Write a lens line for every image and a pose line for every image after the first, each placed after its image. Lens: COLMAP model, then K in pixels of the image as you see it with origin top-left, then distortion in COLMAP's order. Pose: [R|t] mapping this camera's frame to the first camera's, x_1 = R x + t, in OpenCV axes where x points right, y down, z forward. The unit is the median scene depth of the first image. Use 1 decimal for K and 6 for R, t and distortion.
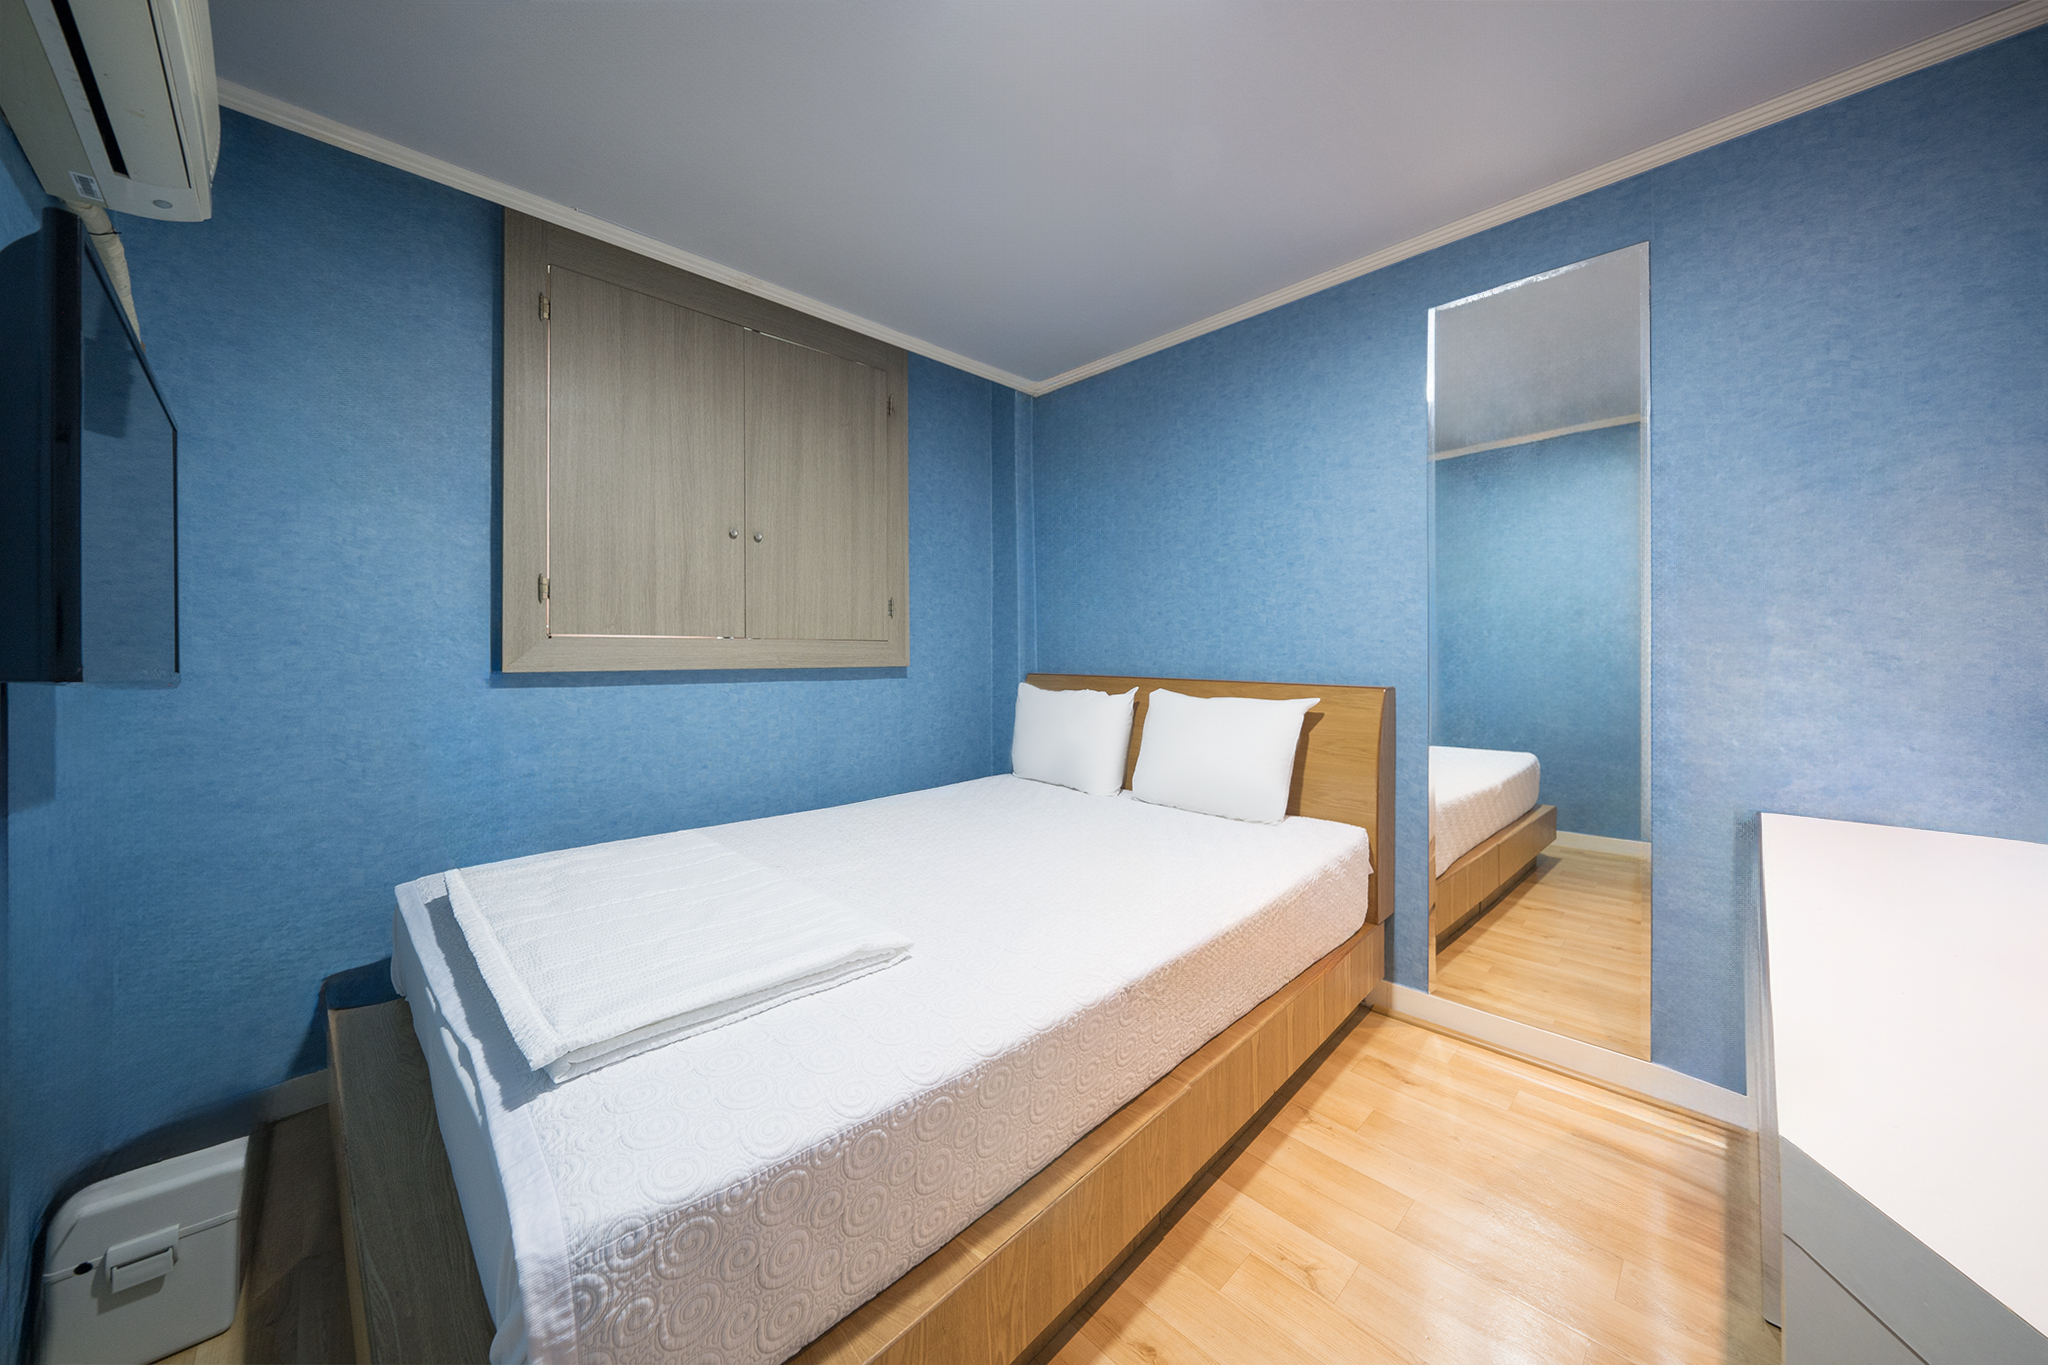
lens RADIAL K [[721.9, 0, 1077.2], [0, 721.9, 662.7], [0, 0, 1]] dist [0.000473, -0.000003]
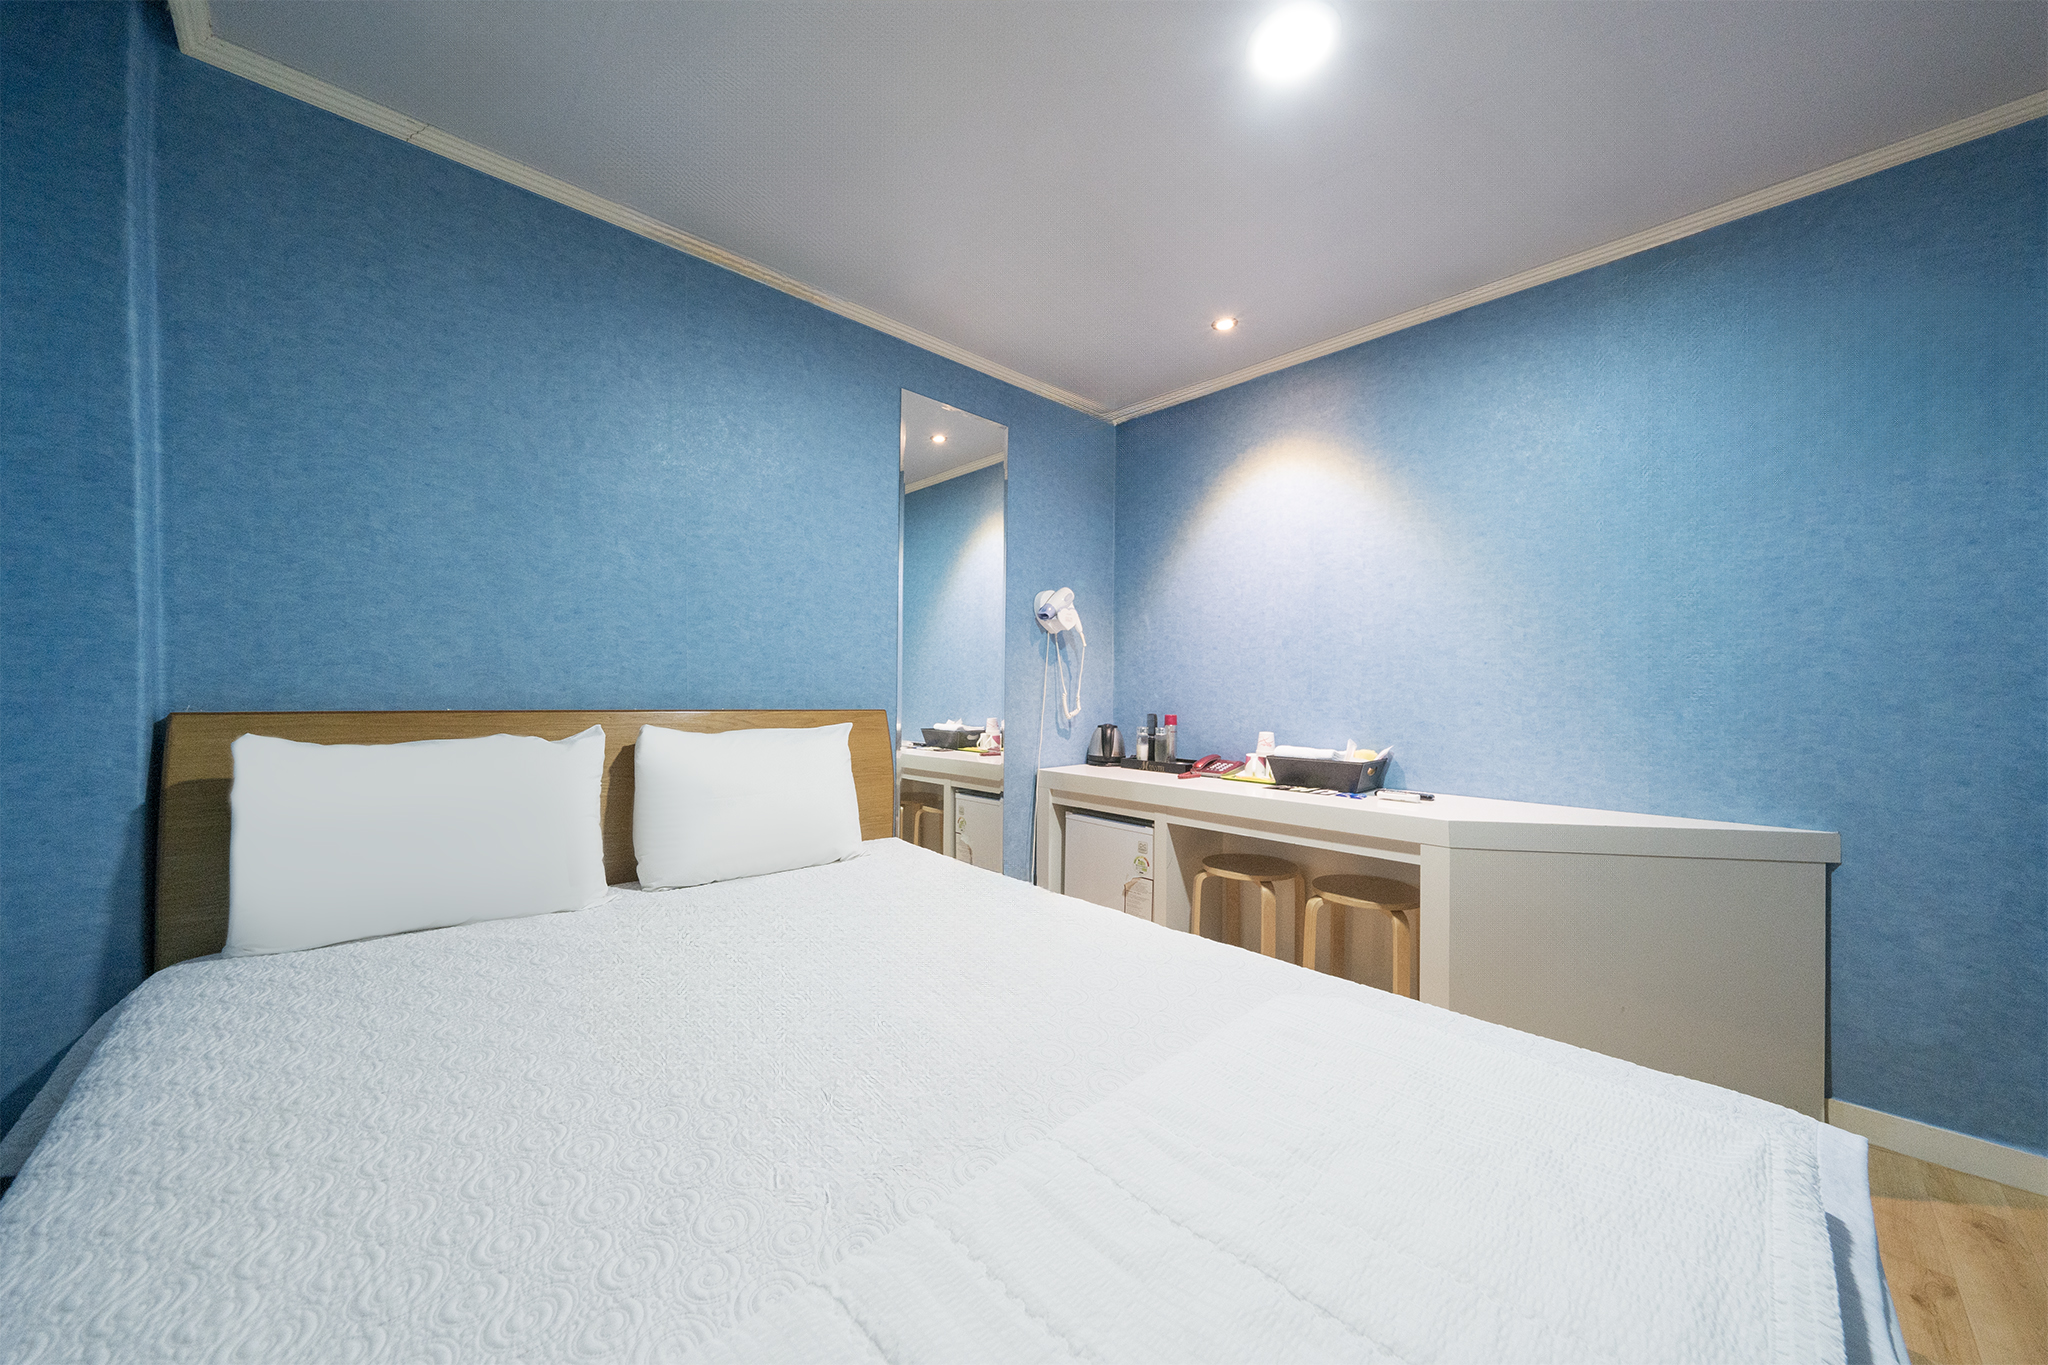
lens RADIAL K [[704.2, 0, 1020.0], [0, 704.2, 699.4], [0, 0, 1]] dist [-0.011535, -0.000123]
pose [[0.052399, -0.010733, 0.998569, -0.543018], [0.005165, 0.999932, 0.010476, 0.007009], [-0.998613, 0.004609, 0.052451, 0.615624]]
